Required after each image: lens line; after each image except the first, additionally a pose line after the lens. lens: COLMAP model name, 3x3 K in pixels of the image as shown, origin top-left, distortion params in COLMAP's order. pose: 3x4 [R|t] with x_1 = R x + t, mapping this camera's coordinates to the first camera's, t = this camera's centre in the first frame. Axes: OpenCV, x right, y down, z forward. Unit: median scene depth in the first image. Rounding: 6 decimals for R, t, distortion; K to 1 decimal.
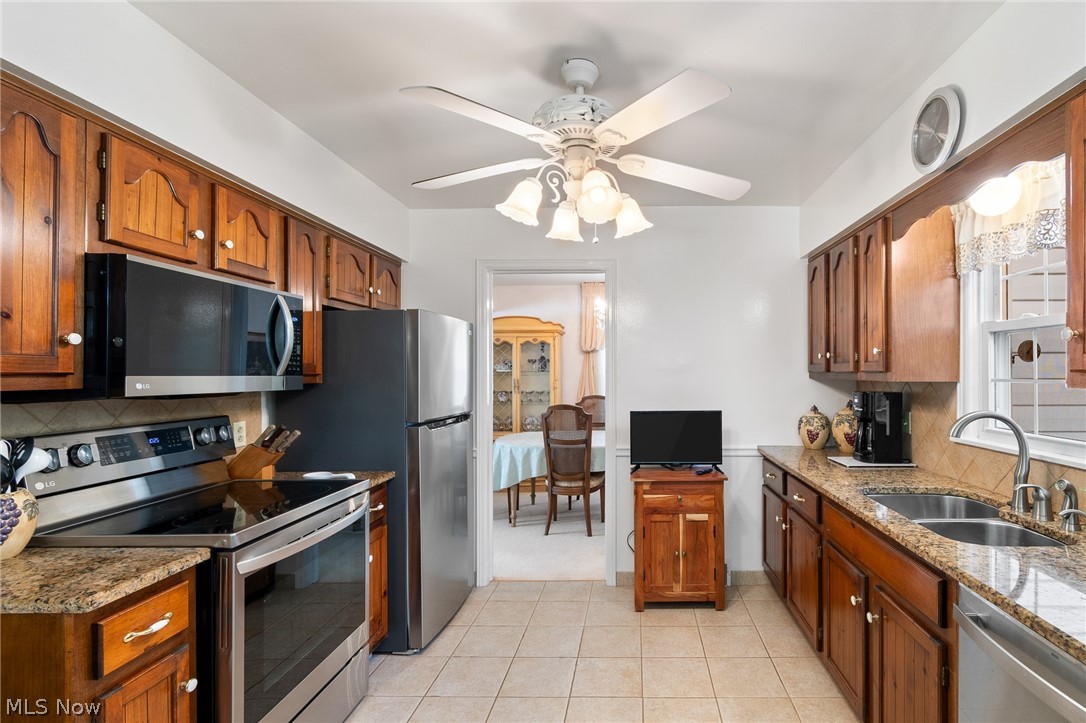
lens RADIAL K [[487.9, 0, 549.4], [0, 487.9, 367.3], [0, 0, 1]] dist [0.000090, -0.000326]
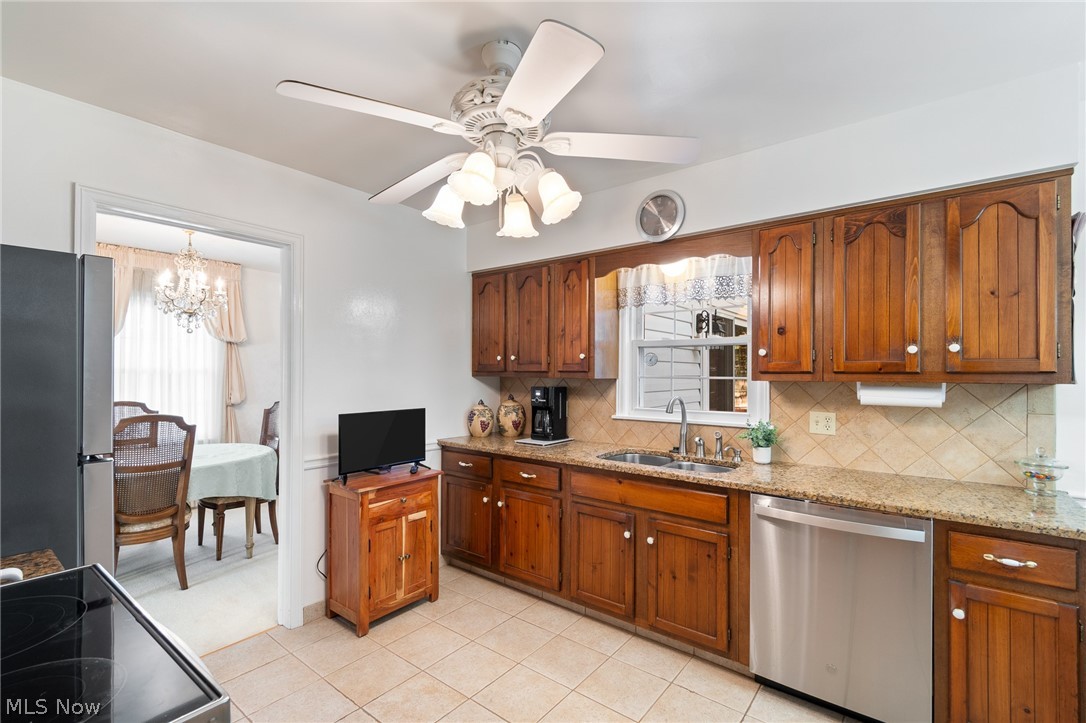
lens RADIAL K [[487.9, 0, 550.0], [0, 487.9, 367.7], [0, 0, 1]] dist [0.000090, -0.000326]
pose [[0.594689, 0.012439, 0.803860, -0.342042], [-0.013711, 0.999892, -0.005329, 0.005065], [-0.803839, -0.007852, 0.594795, 0.188137]]
